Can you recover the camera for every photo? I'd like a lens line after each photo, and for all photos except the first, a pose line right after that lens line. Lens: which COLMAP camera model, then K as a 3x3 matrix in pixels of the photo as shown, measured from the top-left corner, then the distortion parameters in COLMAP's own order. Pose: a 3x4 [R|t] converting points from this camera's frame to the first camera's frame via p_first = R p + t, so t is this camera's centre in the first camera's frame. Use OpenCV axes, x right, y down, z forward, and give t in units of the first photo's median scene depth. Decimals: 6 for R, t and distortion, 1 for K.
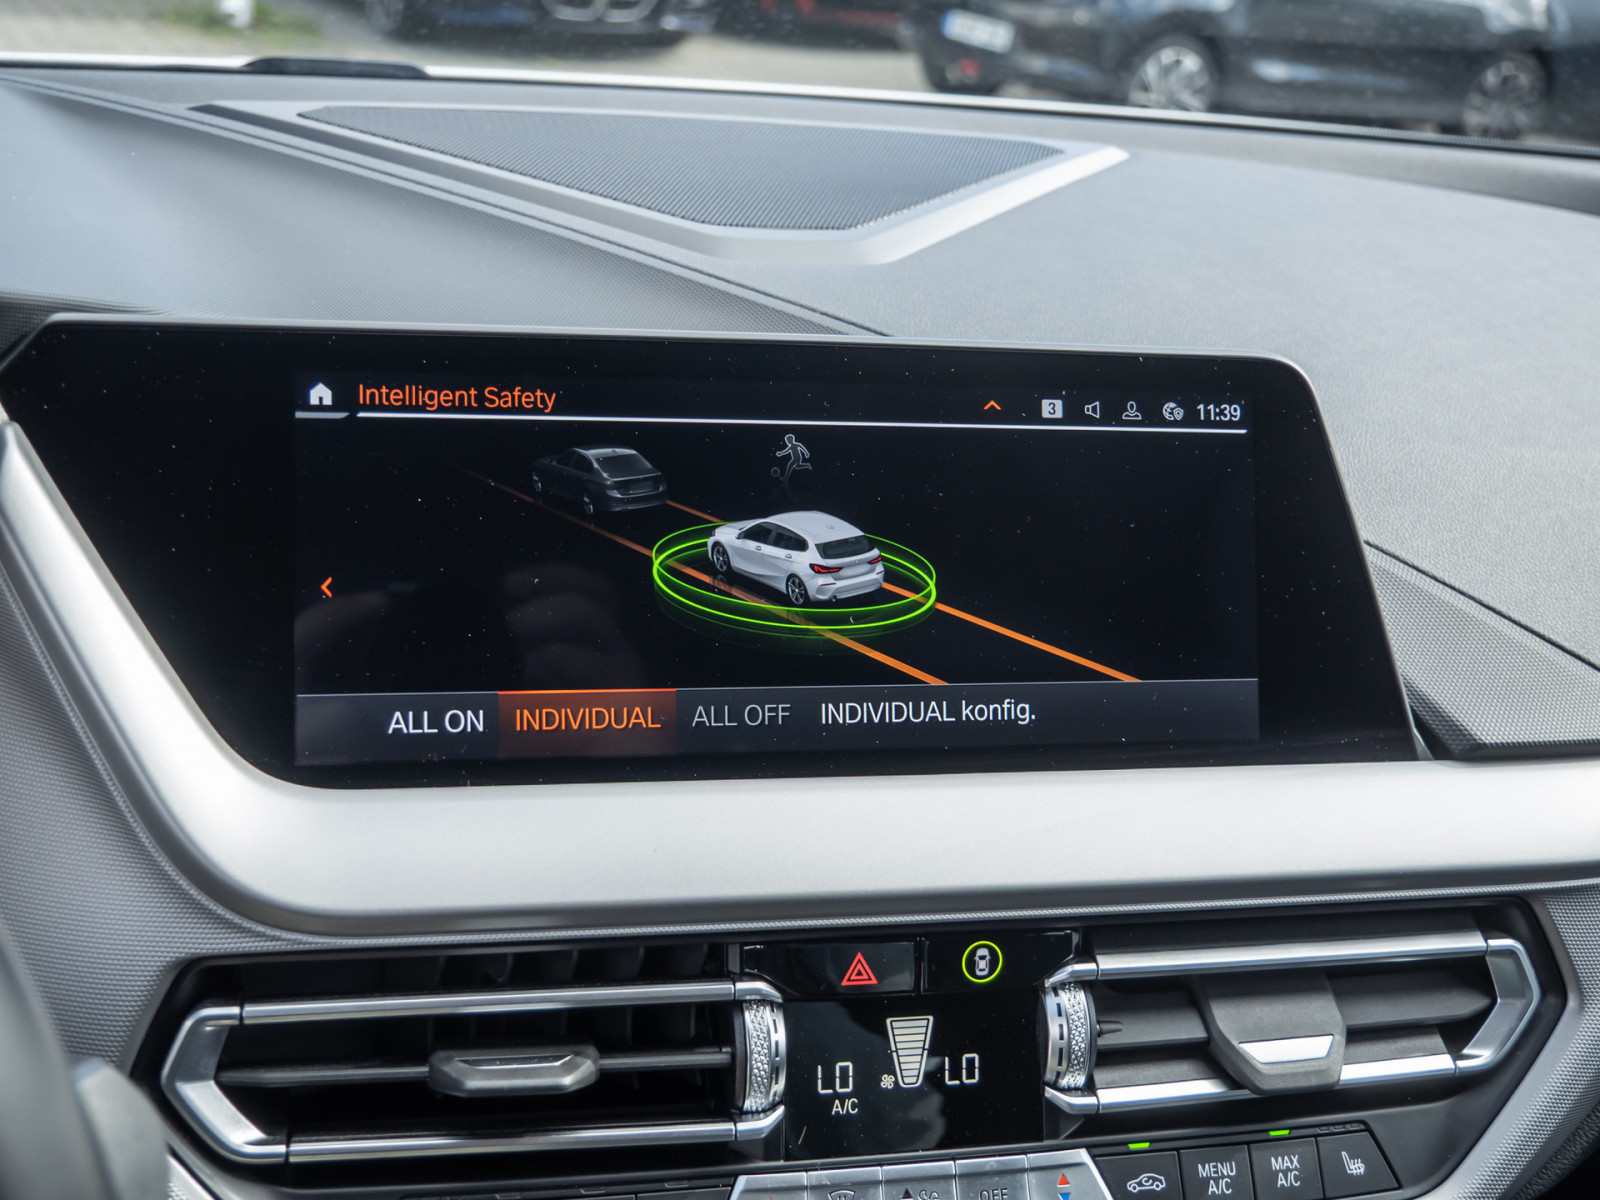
lens RADIAL K [[1630.9, 0, 810.1], [0, 1630.9, 600.6], [0, 0, 1]] dist [-0.012293, 0.000000]
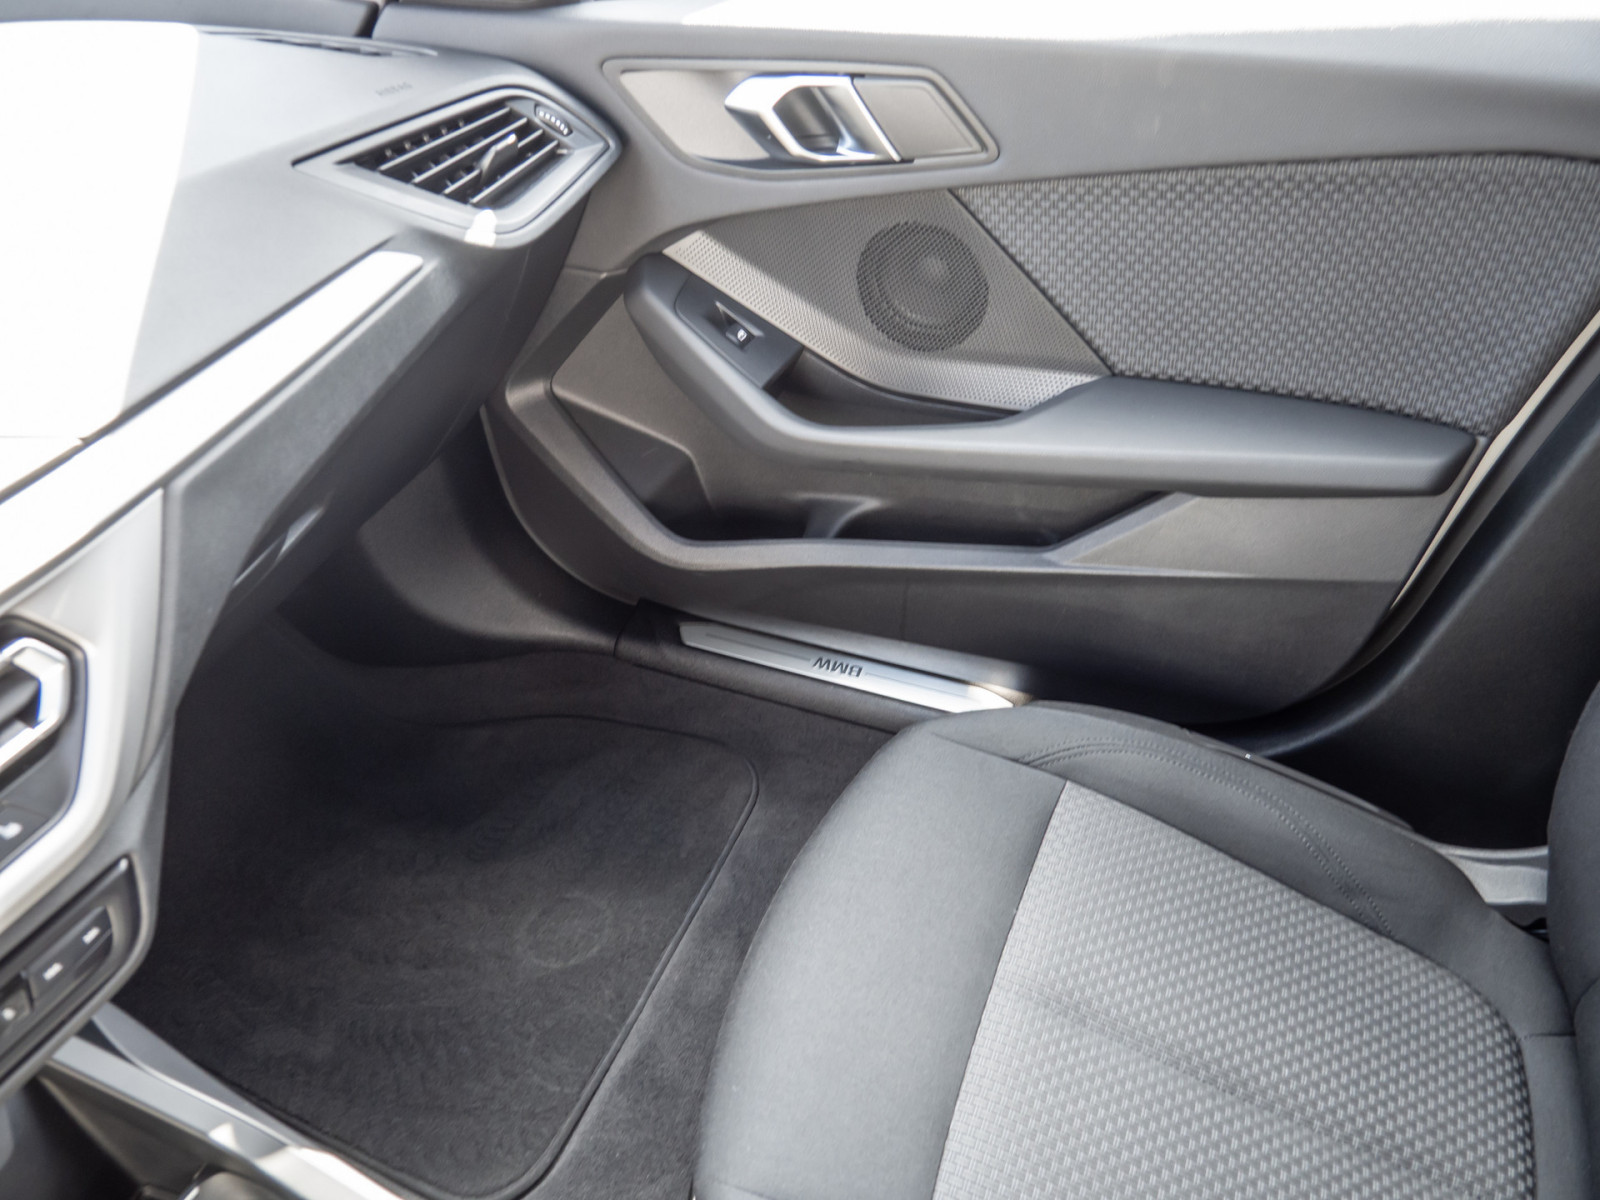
lens RADIAL K [[1153.2, 0, 805.4], [0, 1153.2, 595.1], [0, 0, 1]] dist [-0.057503, 0.017166]
pose [[0.654983, -0.576701, 0.488275, 0.434372], [0.385717, 0.810810, 0.440238, -0.001540], [-0.649784, -0.100012, 0.753510, -0.237218]]
